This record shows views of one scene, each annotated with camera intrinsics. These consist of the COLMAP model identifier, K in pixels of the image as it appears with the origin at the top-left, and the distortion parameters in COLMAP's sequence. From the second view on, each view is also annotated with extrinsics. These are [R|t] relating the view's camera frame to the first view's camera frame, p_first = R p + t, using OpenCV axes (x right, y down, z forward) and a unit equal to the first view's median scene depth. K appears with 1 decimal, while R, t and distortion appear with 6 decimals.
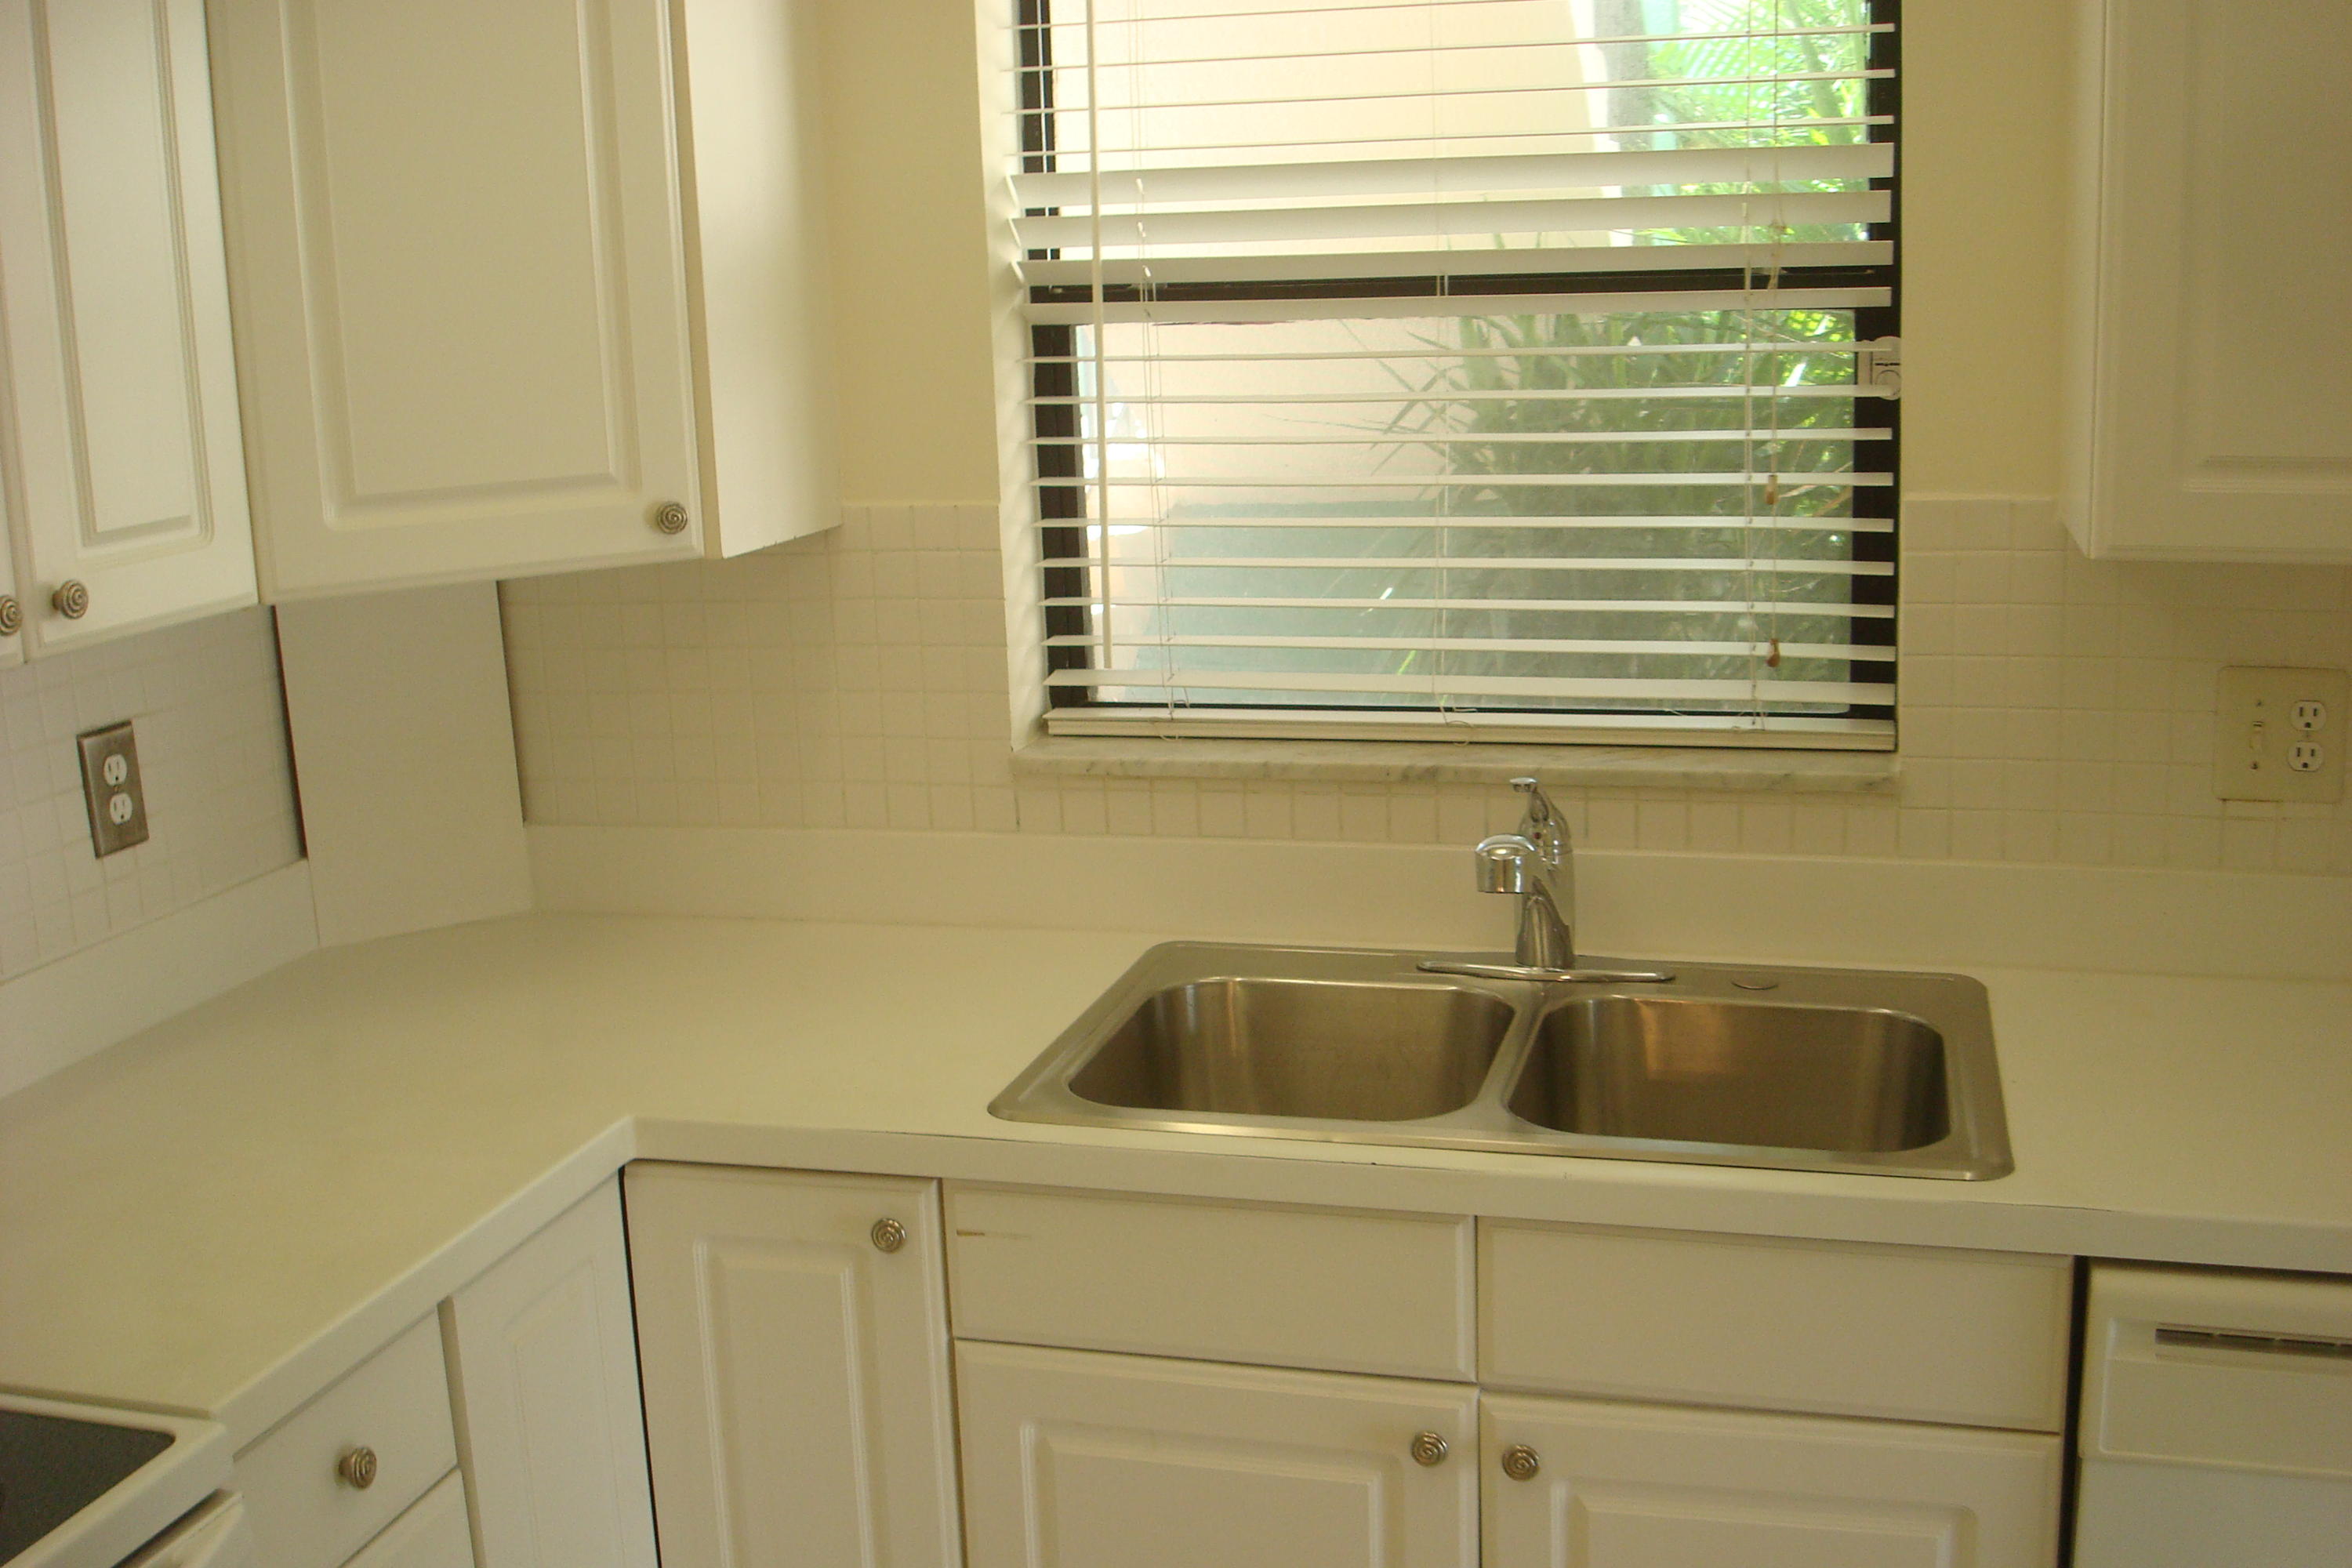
lens RADIAL K [[2485.5, 0, 1176.0], [0, 2485.5, 784.0], [0, 0, 1]] dist [-0.059533, -0.227591]
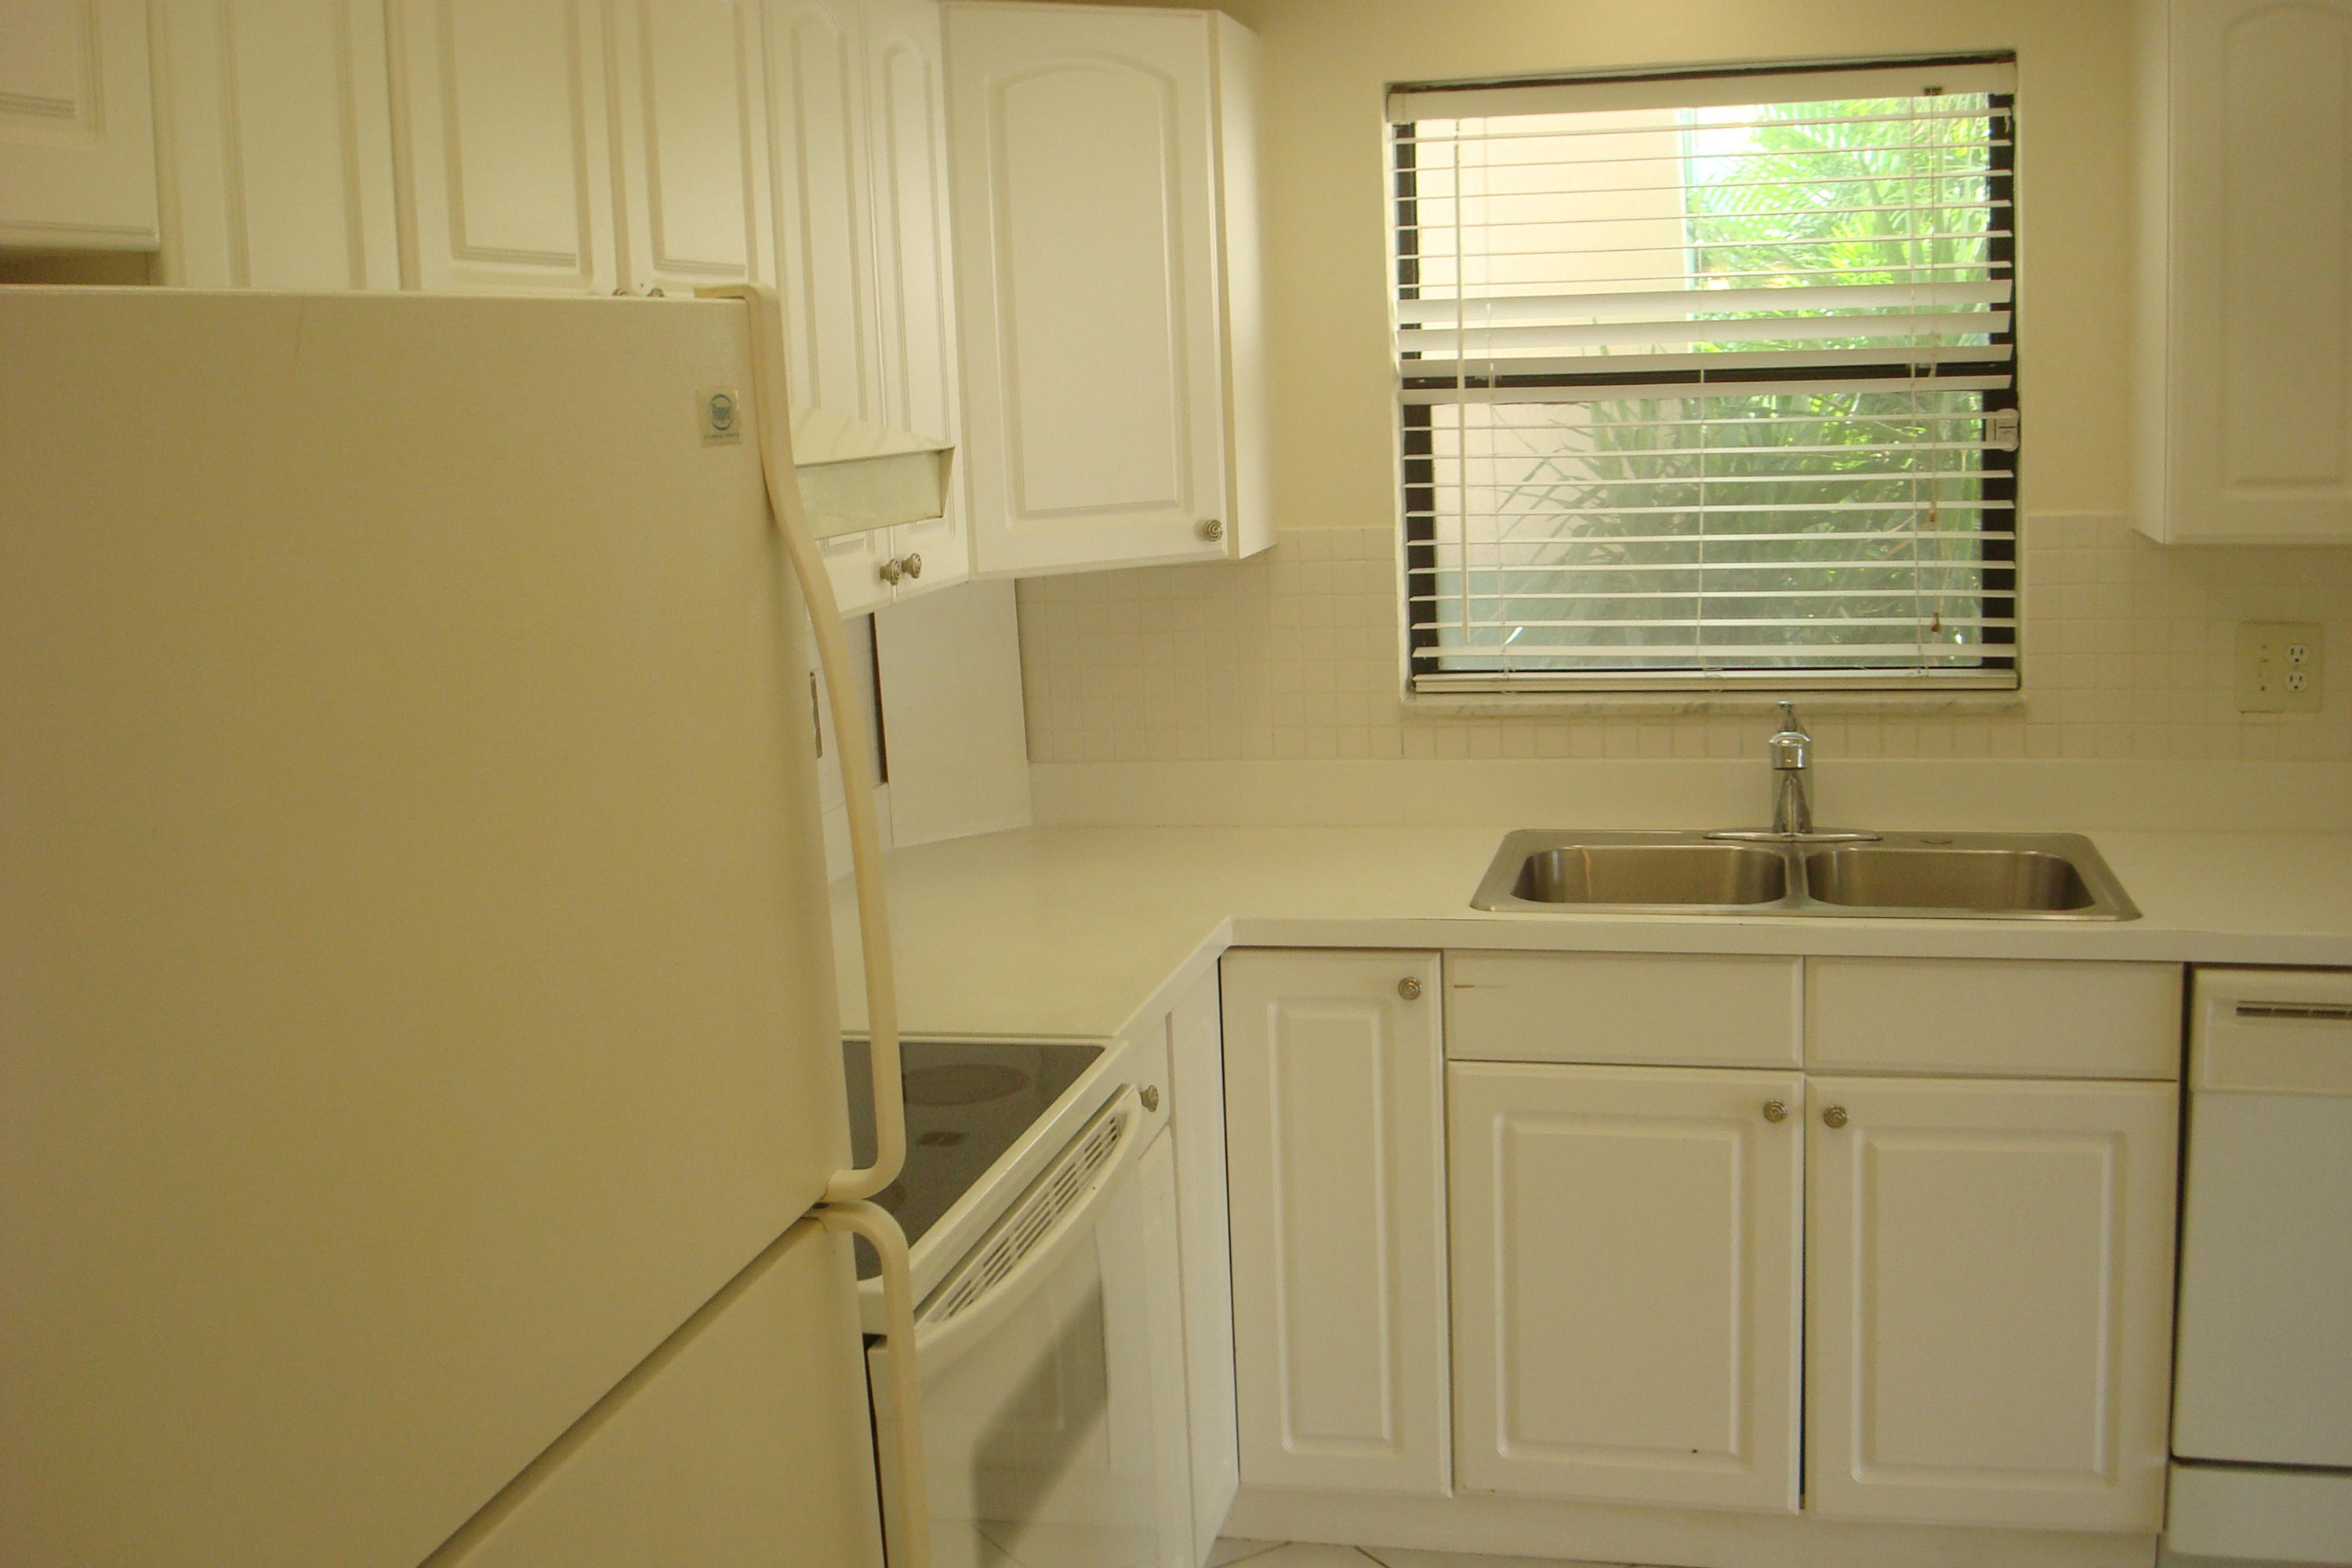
lens RADIAL K [[2396.4, 0, 1173.6], [0, 2396.4, 733.5], [0, 0, 1]] dist [-0.069432, -0.209930]
pose [[0.999763, -0.007467, 0.020427, -0.242913], [0.008665, 0.998210, -0.059173, 0.093153], [-0.019949, 0.059336, 0.998039, -0.399133]]
